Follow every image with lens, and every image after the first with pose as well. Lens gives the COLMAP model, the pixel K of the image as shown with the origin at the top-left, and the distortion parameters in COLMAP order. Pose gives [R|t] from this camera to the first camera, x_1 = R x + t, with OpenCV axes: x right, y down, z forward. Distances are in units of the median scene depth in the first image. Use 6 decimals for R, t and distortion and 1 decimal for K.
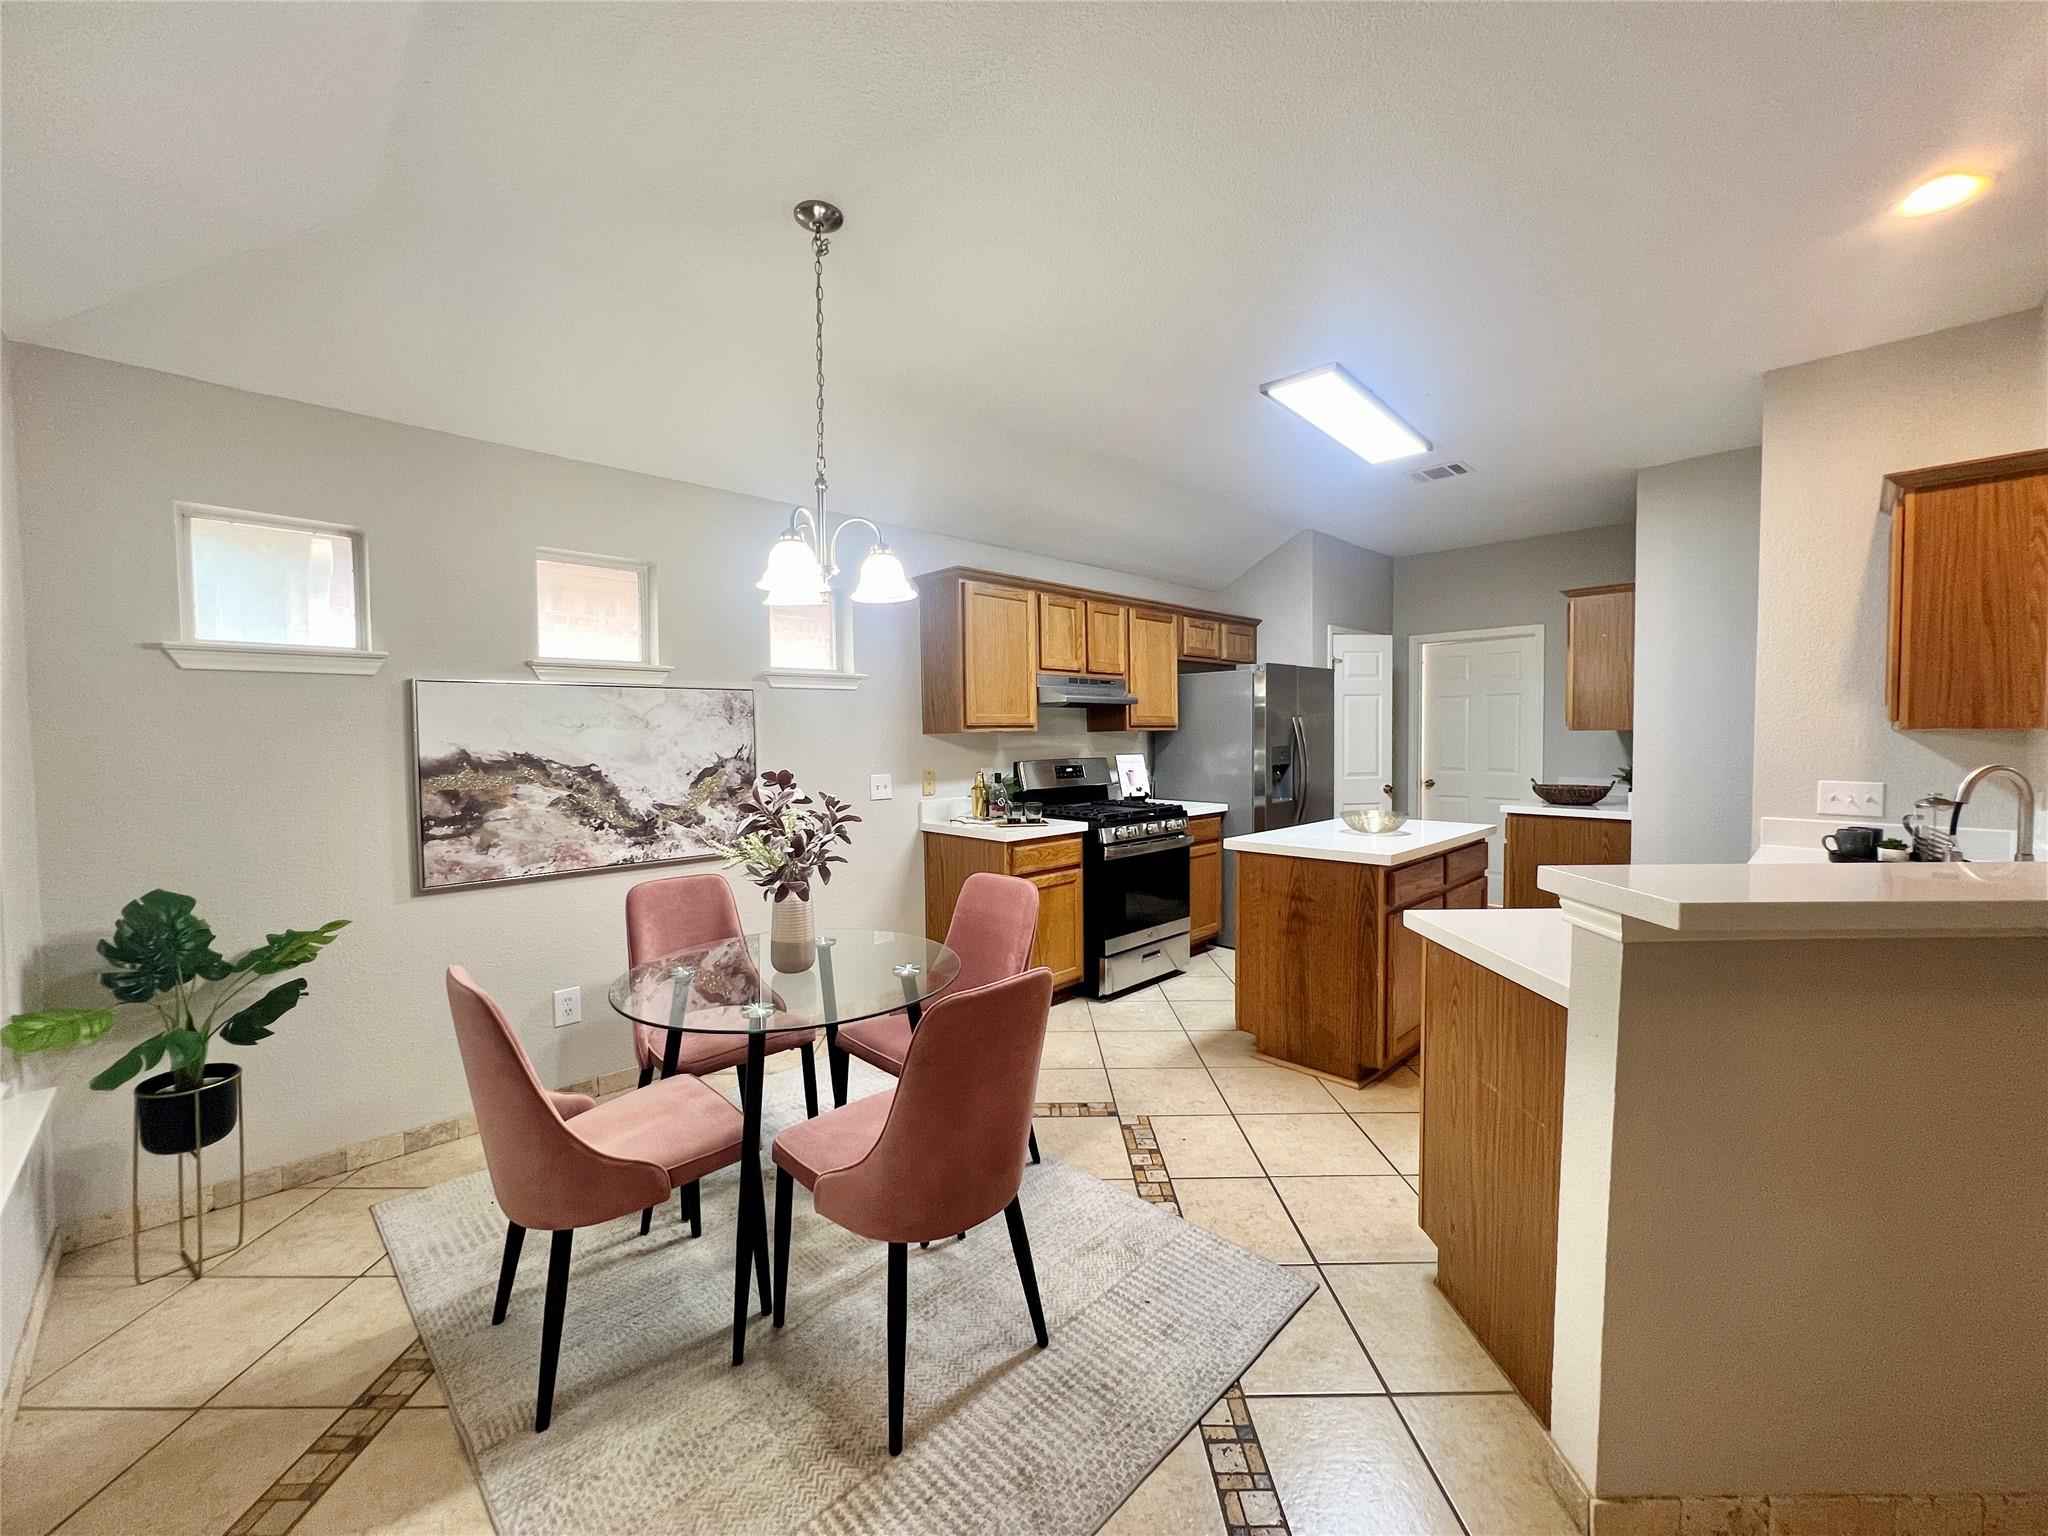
lens RADIAL K [[819.1, 0, 1017.8], [0, 819.1, 762.8], [0, 0, 1]] dist [-0.005221, 0.000662]
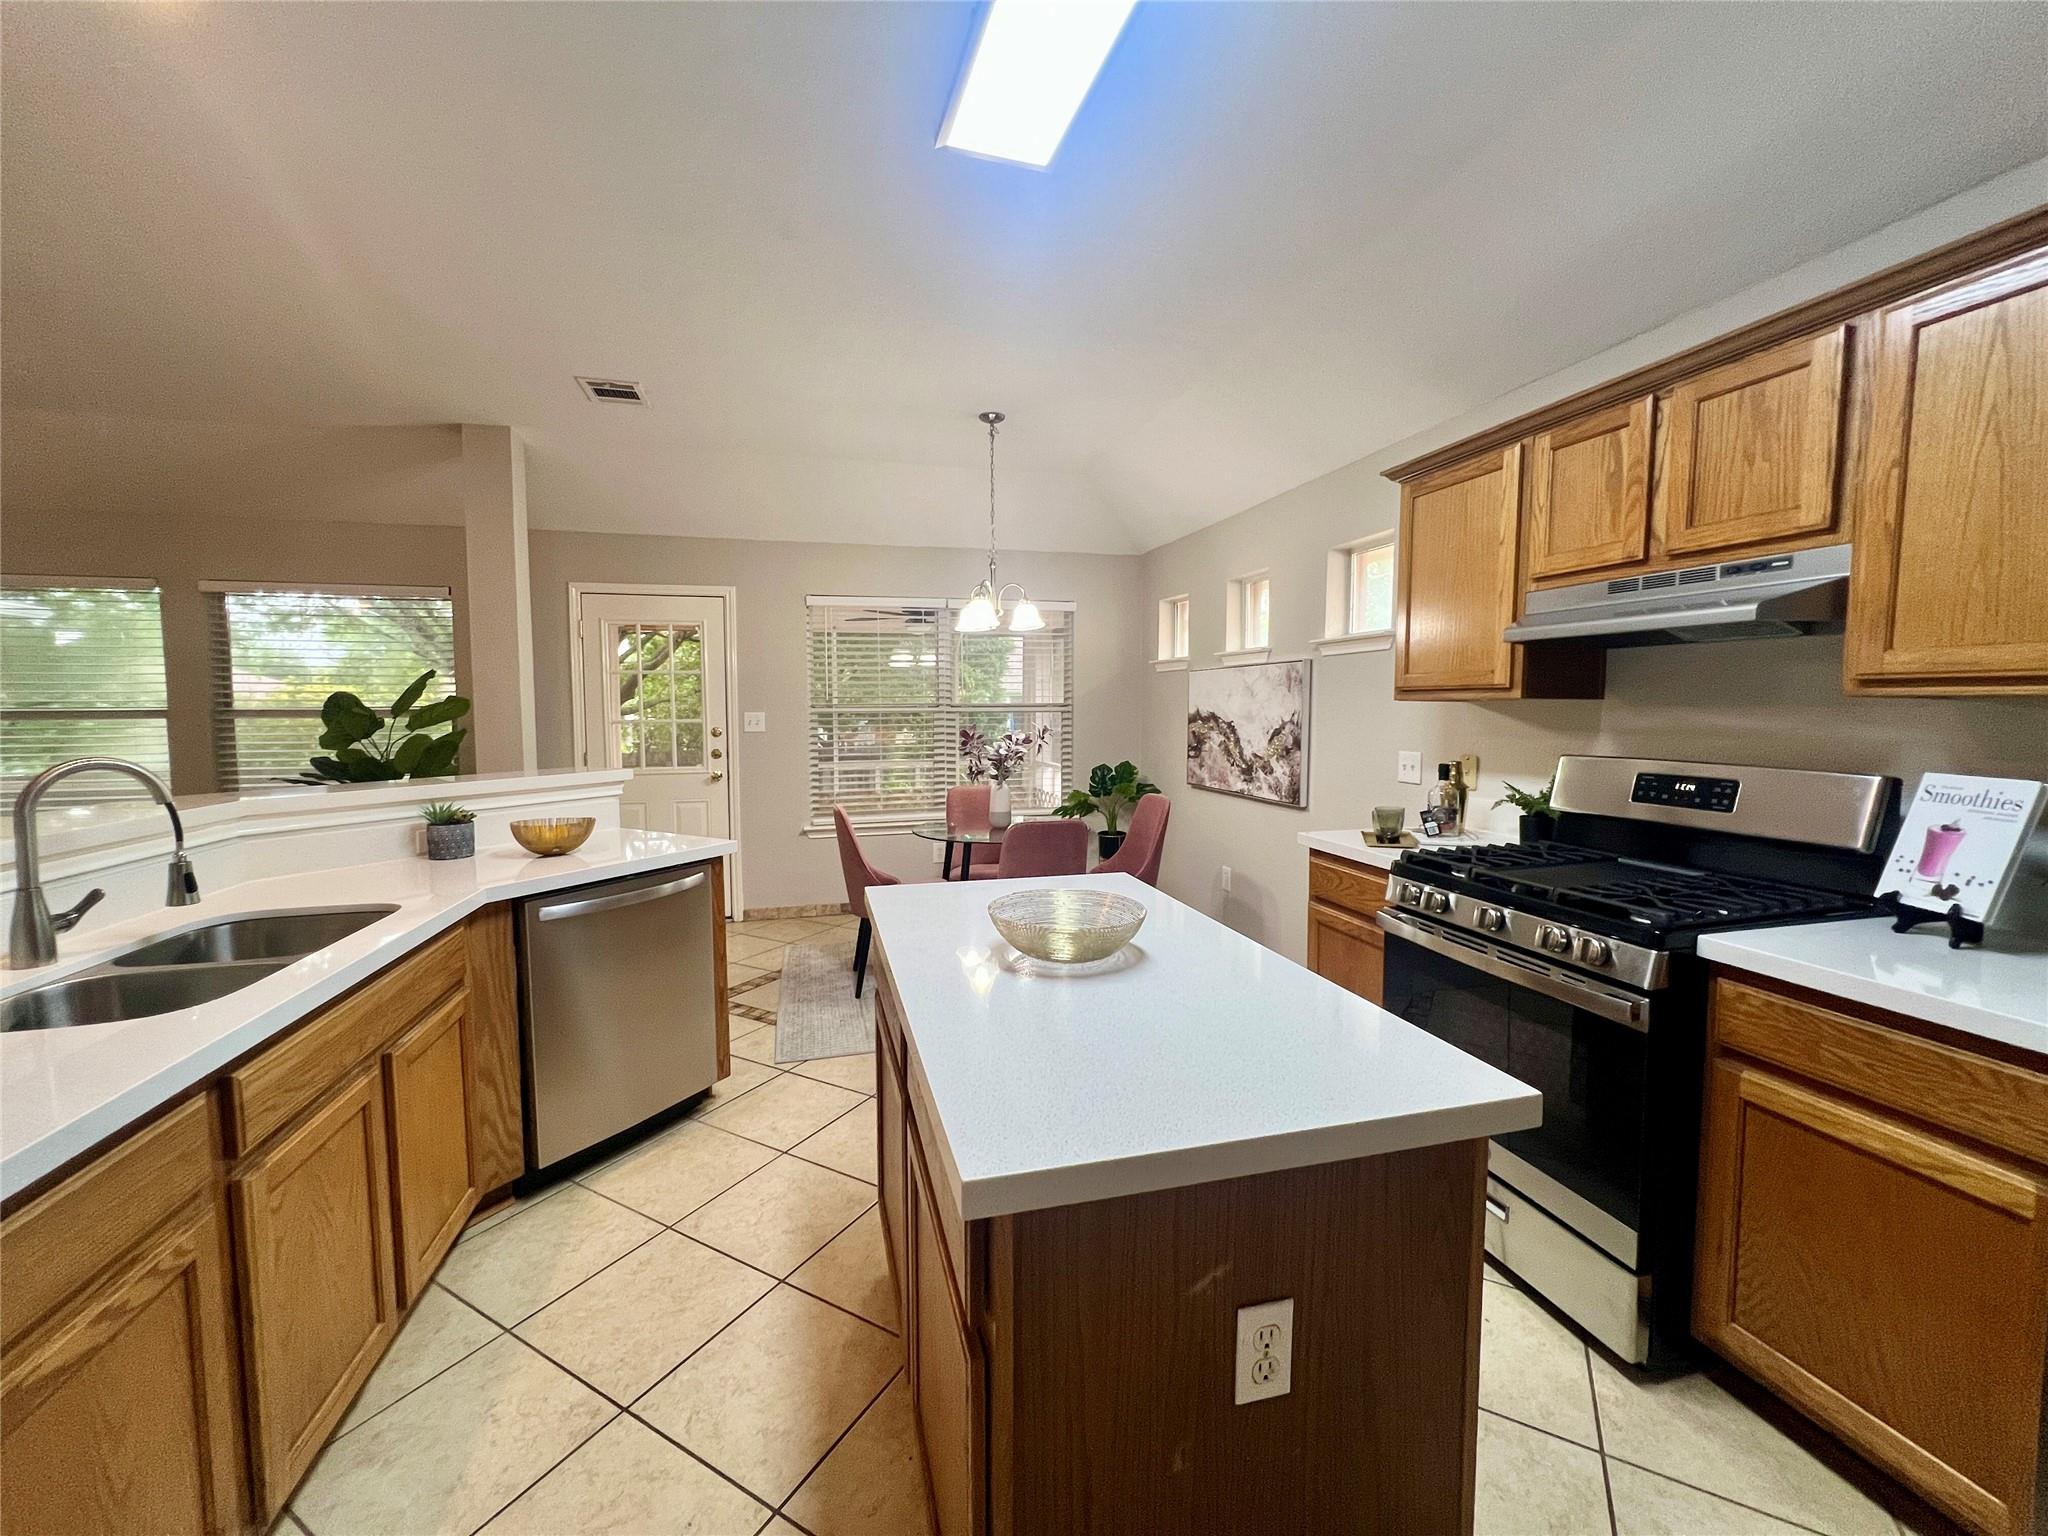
lens RADIAL K [[819.1, 0, 1017.8], [0, 819.1, 762.8], [0, 0, 1]] dist [-0.005221, 0.000662]
pose [[-0.493124, 0.073932, -0.866812, 0.895184], [-0.025373, 0.994736, 0.099277, -0.056136], [0.869589, 0.070949, -0.488653, 1.312612]]
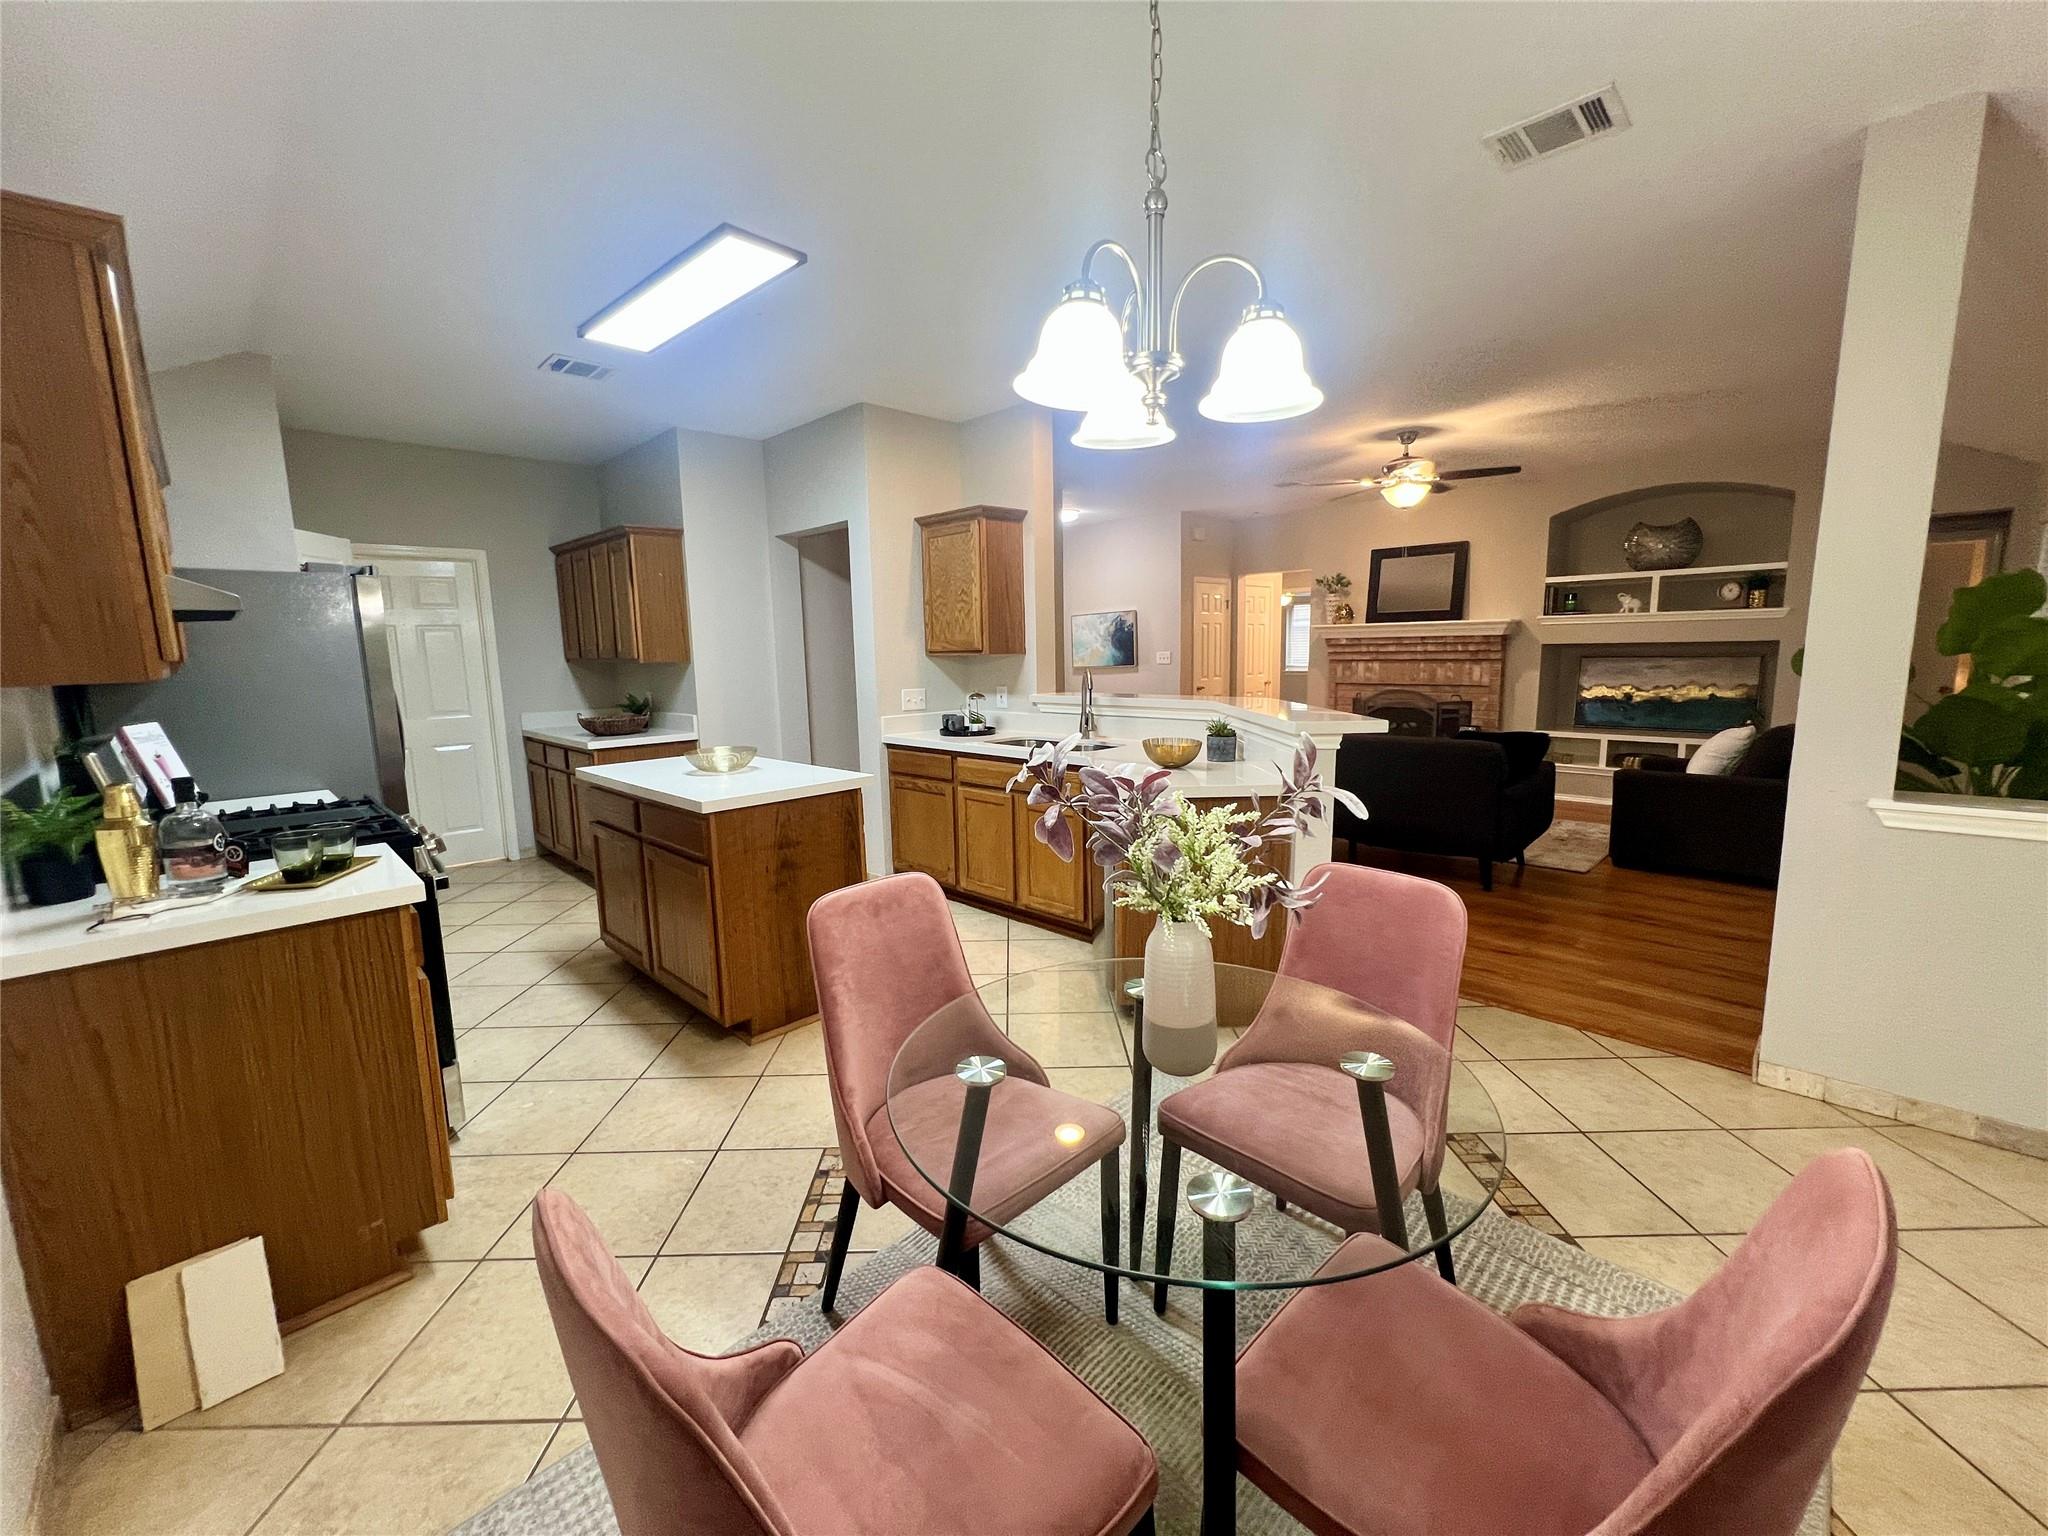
lens RADIAL K [[819.1, 0, 1017.8], [0, 819.1, 762.8], [0, 0, 1]] dist [-0.005221, 0.000662]
pose [[-0.007298, -0.128895, 0.991631, -0.552897], [0.061281, 0.989736, 0.129100, -0.026587], [-0.998094, 0.061711, 0.000675, 0.743661]]
